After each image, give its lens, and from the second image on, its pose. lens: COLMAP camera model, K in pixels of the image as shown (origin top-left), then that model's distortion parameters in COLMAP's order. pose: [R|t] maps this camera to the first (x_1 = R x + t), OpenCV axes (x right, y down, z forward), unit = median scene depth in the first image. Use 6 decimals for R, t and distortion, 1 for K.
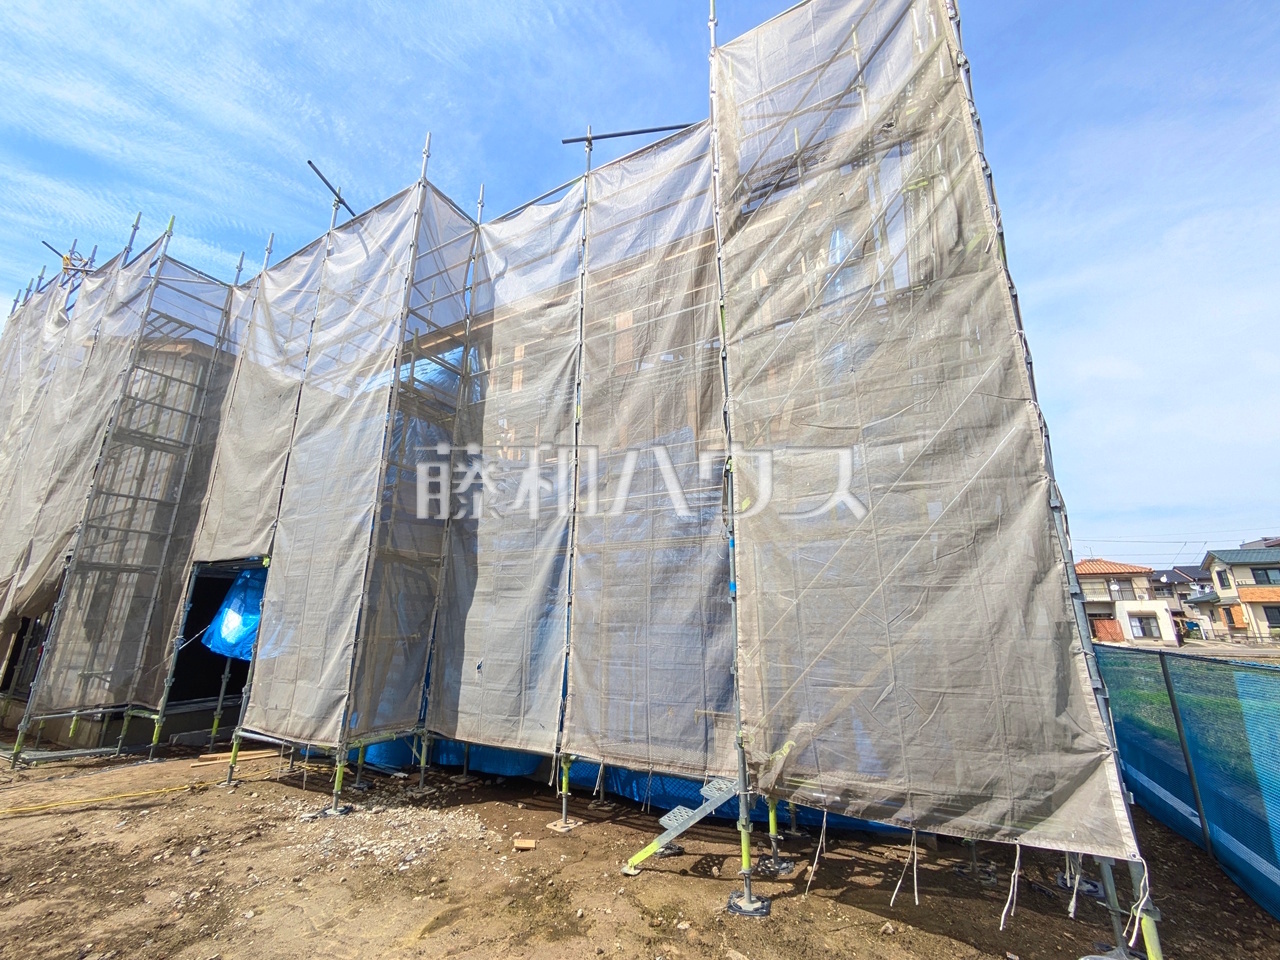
lens RADIAL K [[507.5, 0, 635.2], [0, 507.5, 478.4], [0, 0, 1]] dist [0.005516, 0.000588]
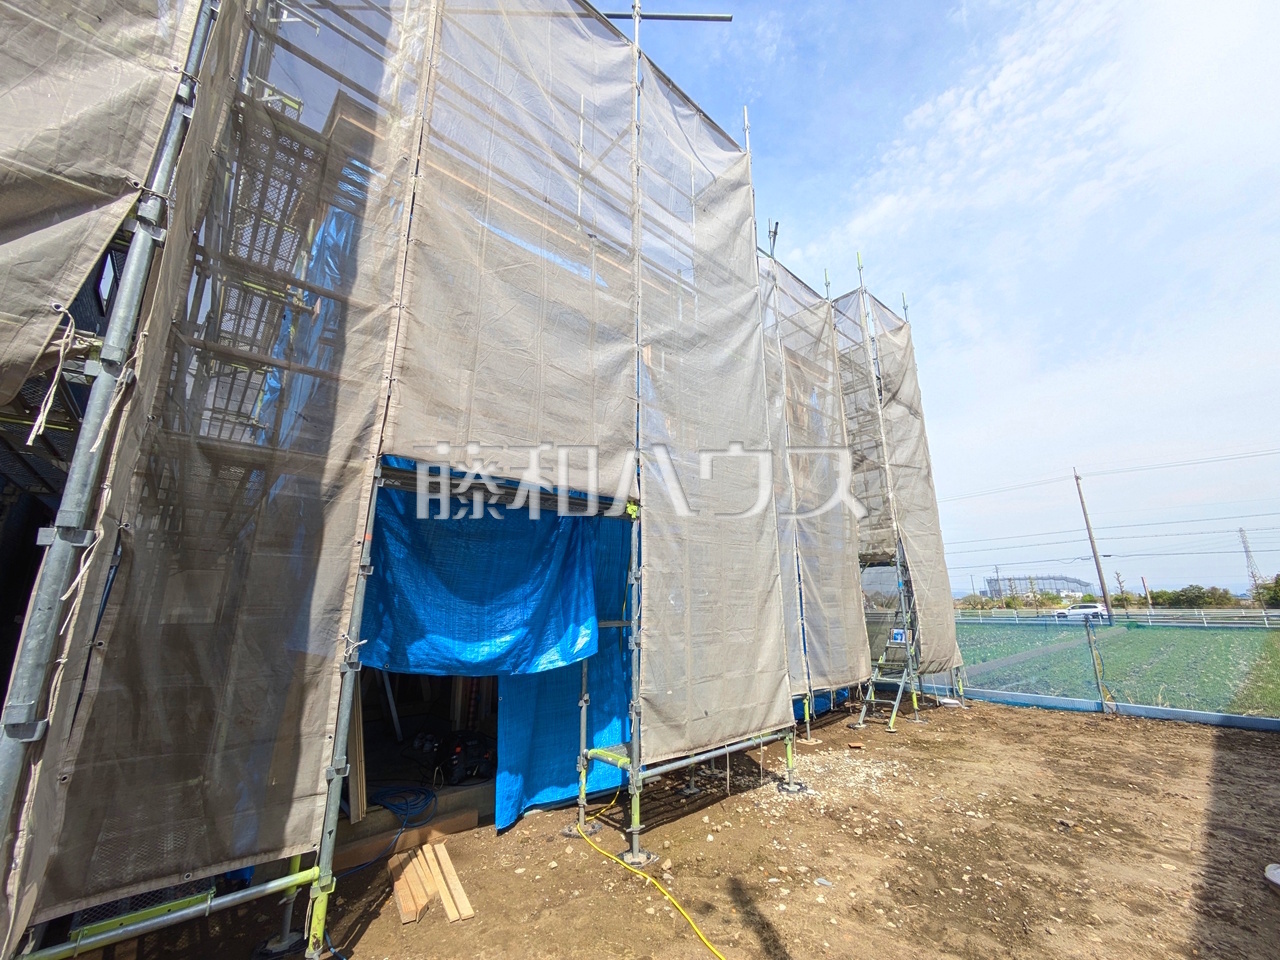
lens RADIAL K [[507.5, 0, 635.2], [0, 507.5, 478.4], [0, 0, 1]] dist [0.005516, 0.000588]
pose [[0.335333, 0.224988, 0.914840, -1.662052], [-0.243620, 0.958744, -0.146487, 0.275555], [-0.910055, -0.173752, 0.376310, 0.958680]]
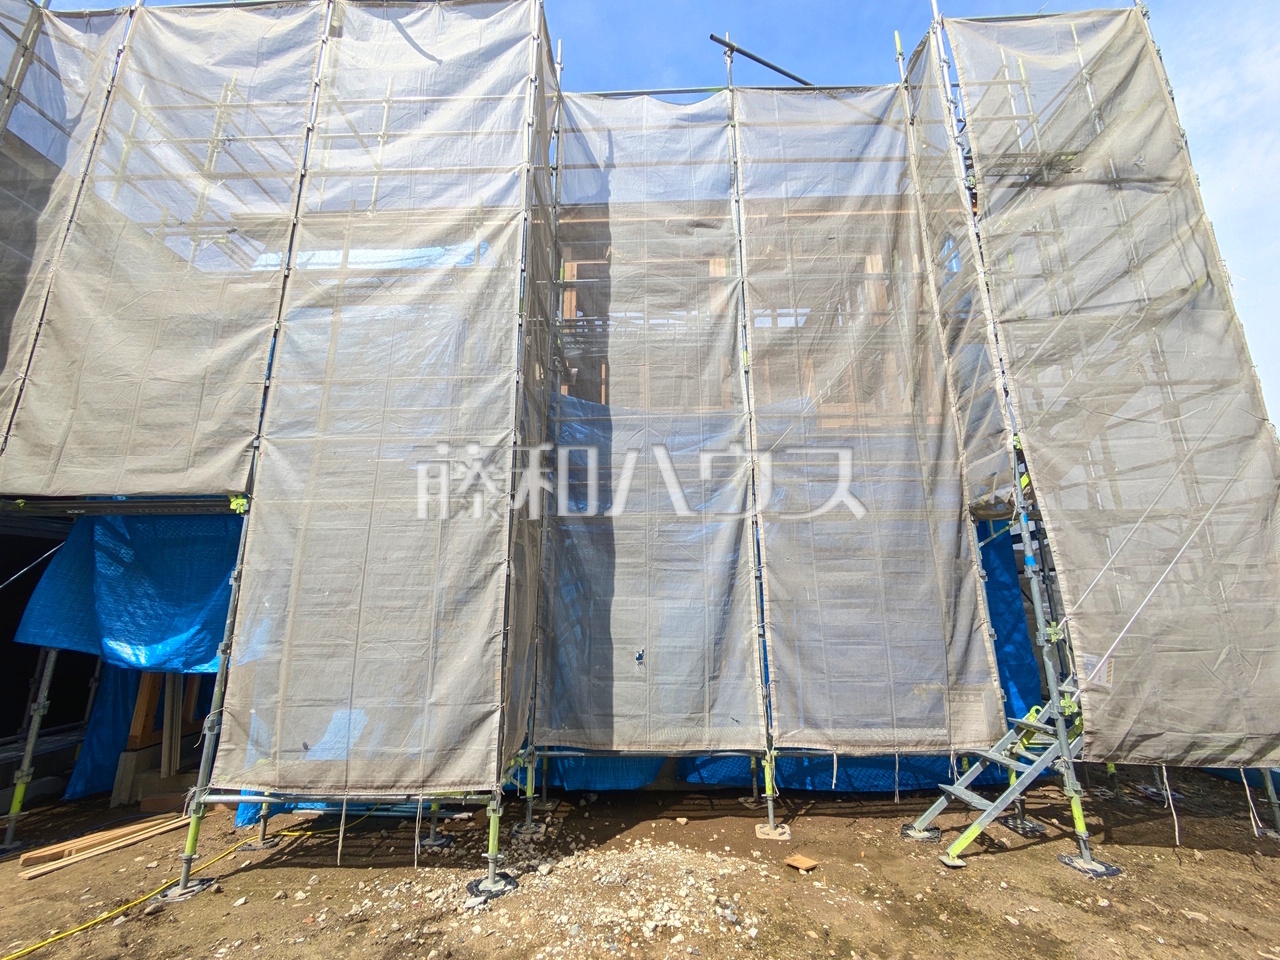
lens RADIAL K [[507.5, 0, 635.2], [0, 507.5, 478.4], [0, 0, 1]] dist [0.005516, 0.000588]
pose [[0.888282, 0.097049, 0.448929, -0.733136], [-0.113238, 0.993525, 0.009281, 0.096297], [-0.445121, -0.059080, 0.893519, 0.339722]]
